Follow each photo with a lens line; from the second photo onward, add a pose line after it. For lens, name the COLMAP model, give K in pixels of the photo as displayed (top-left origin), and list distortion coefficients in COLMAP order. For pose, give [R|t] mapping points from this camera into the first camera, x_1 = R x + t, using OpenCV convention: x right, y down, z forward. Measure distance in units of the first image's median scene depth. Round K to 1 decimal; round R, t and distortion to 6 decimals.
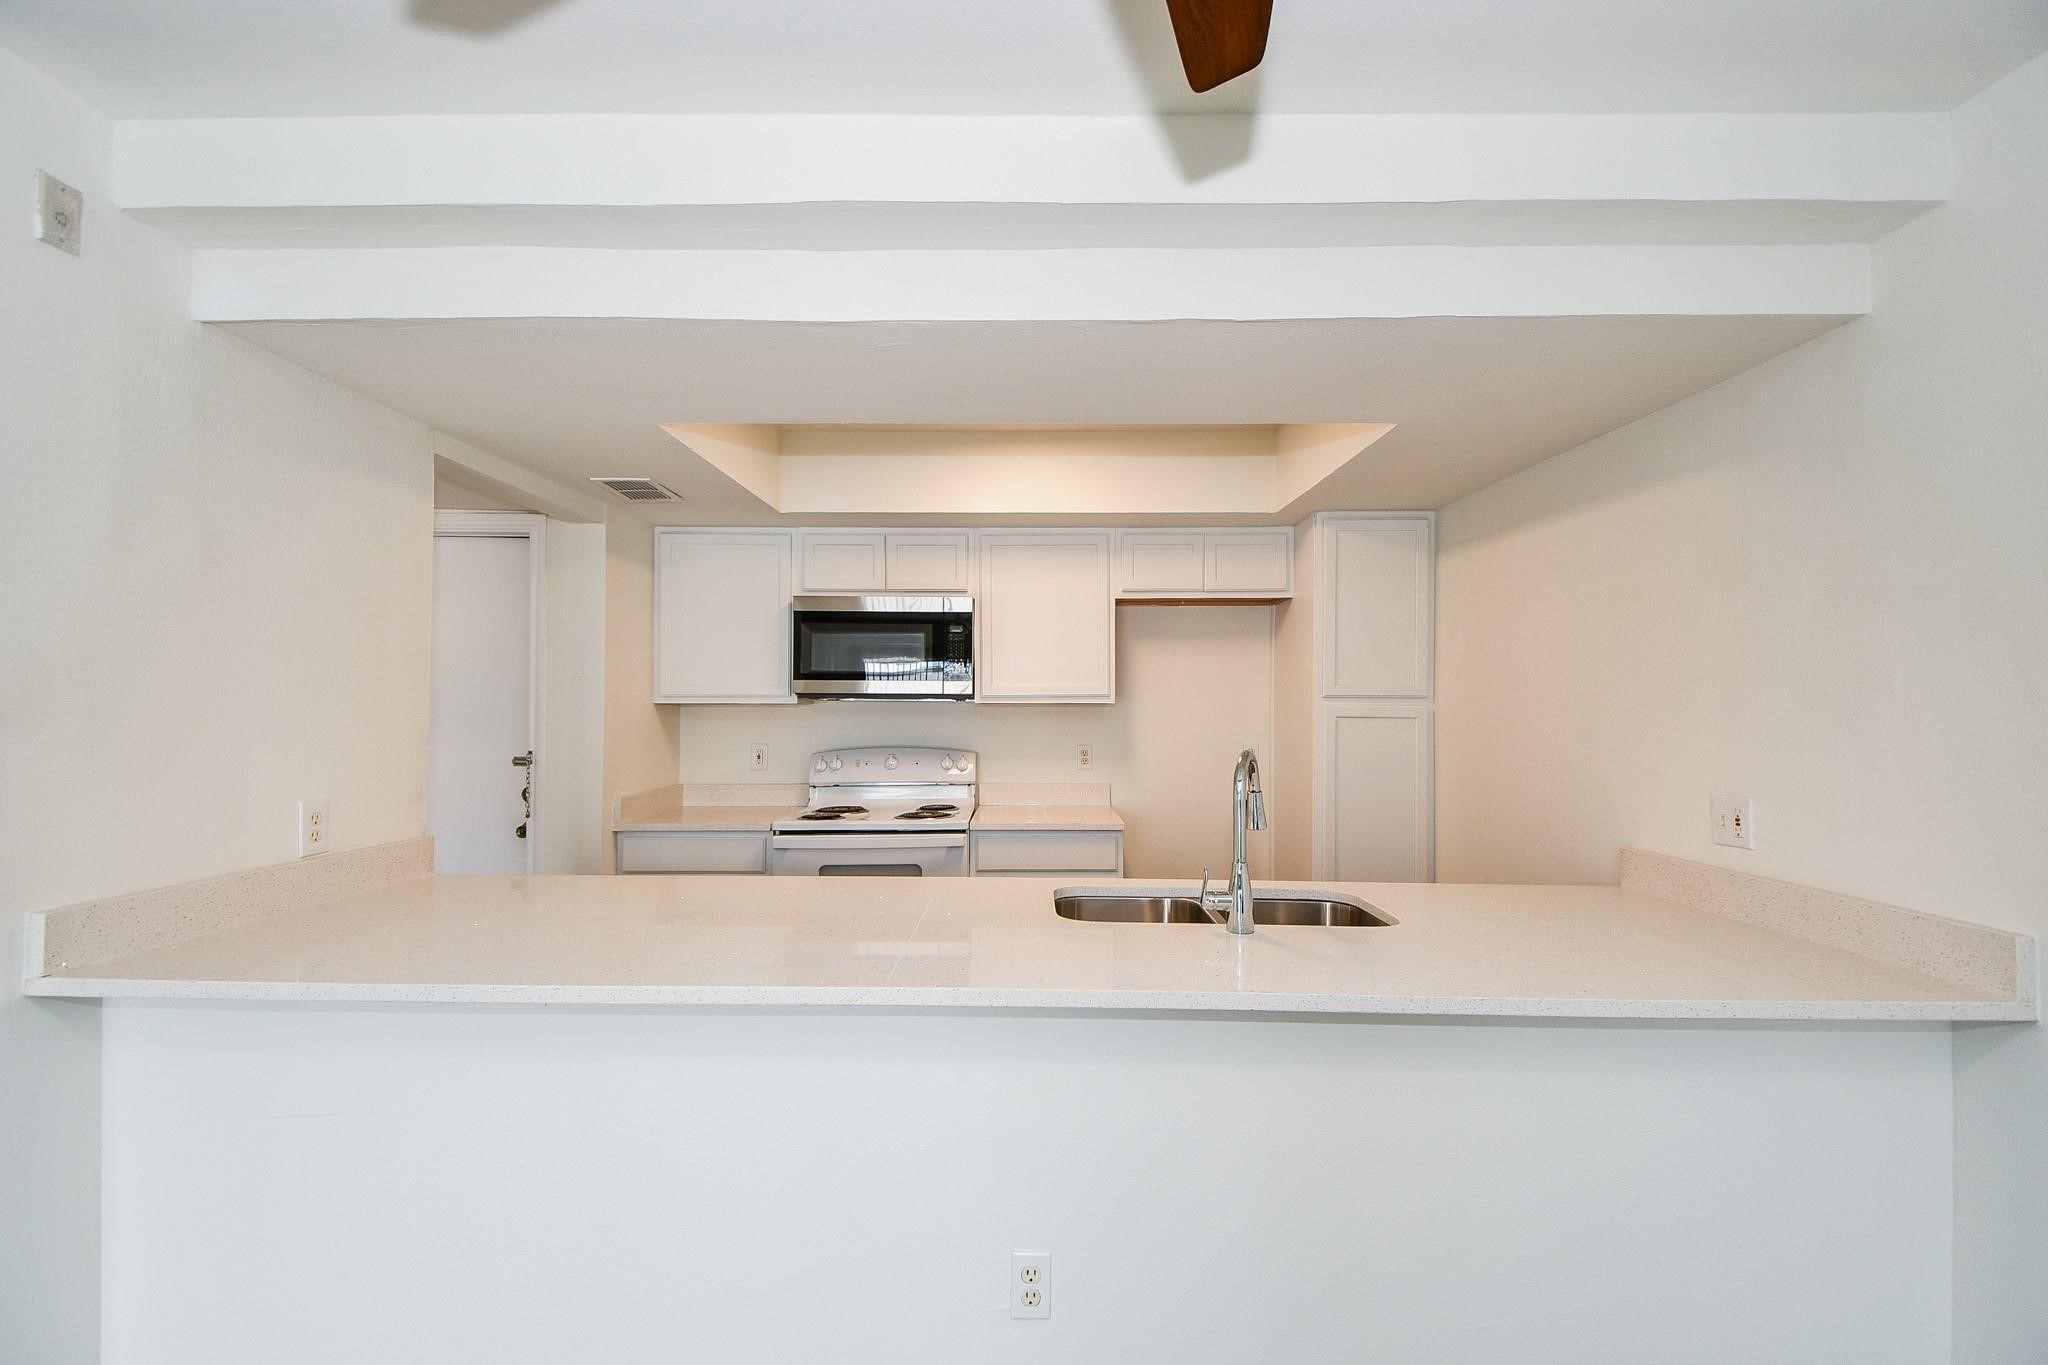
lens RADIAL K [[934.8, 0, 1034.1], [0, 934.8, 718.1], [0, 0, 1]] dist [0.004314, -0.005046]
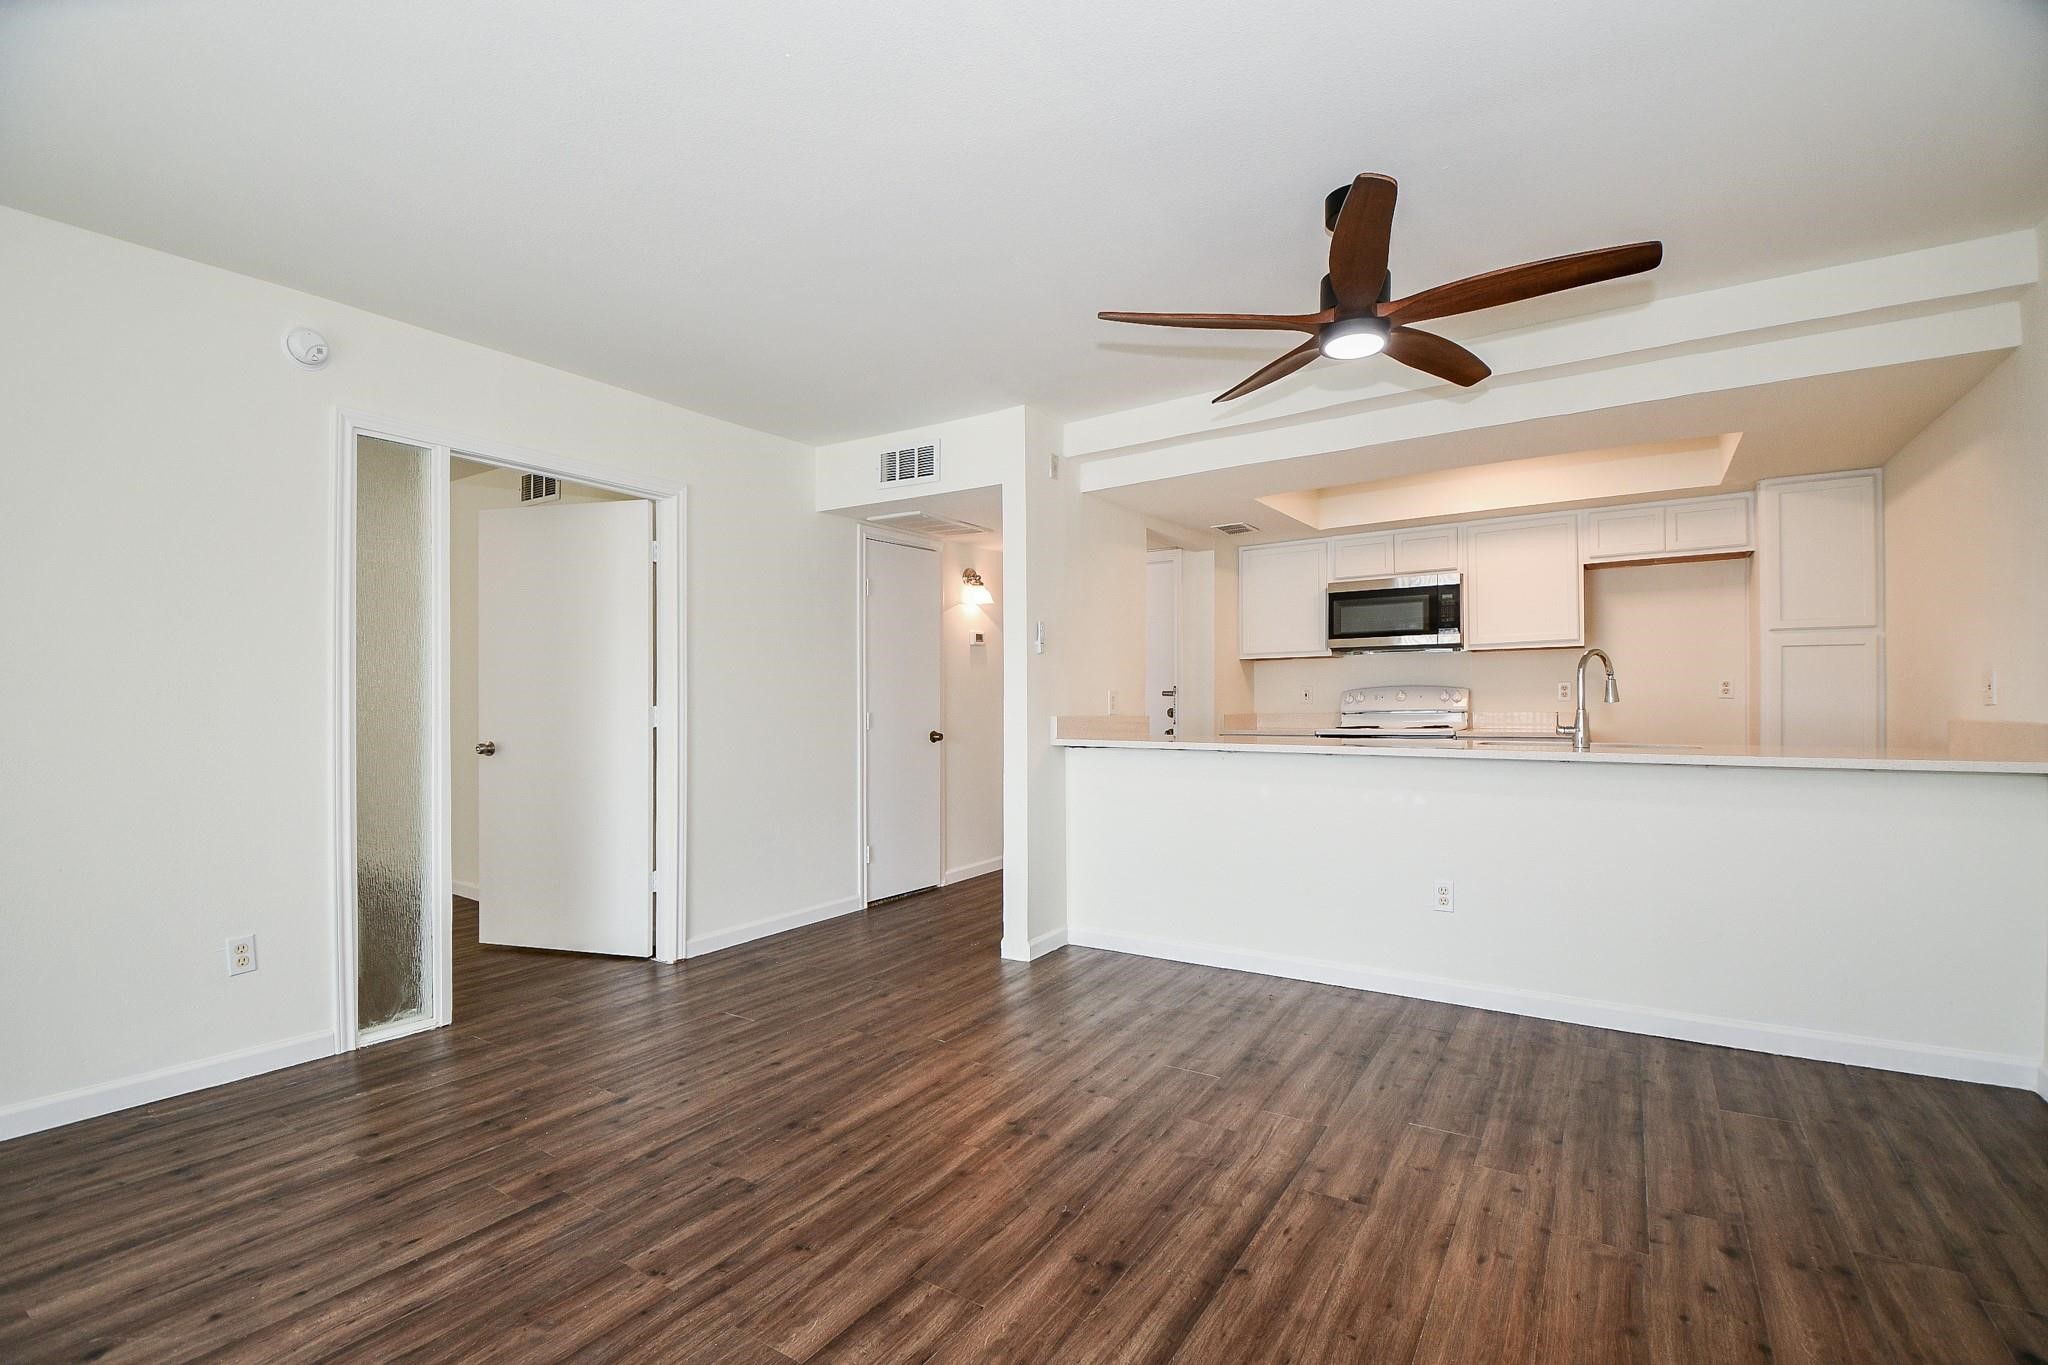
lens RADIAL K [[934.8, 0, 1033.3], [0, 934.8, 695.4], [0, 0, 1]] dist [0.004314, -0.005046]
pose [[0.846080, -0.017281, -0.532776, 0.137830], [0.010071, 0.999814, -0.016436, 0.068840], [0.532961, 0.008540, 0.846097, -0.516485]]
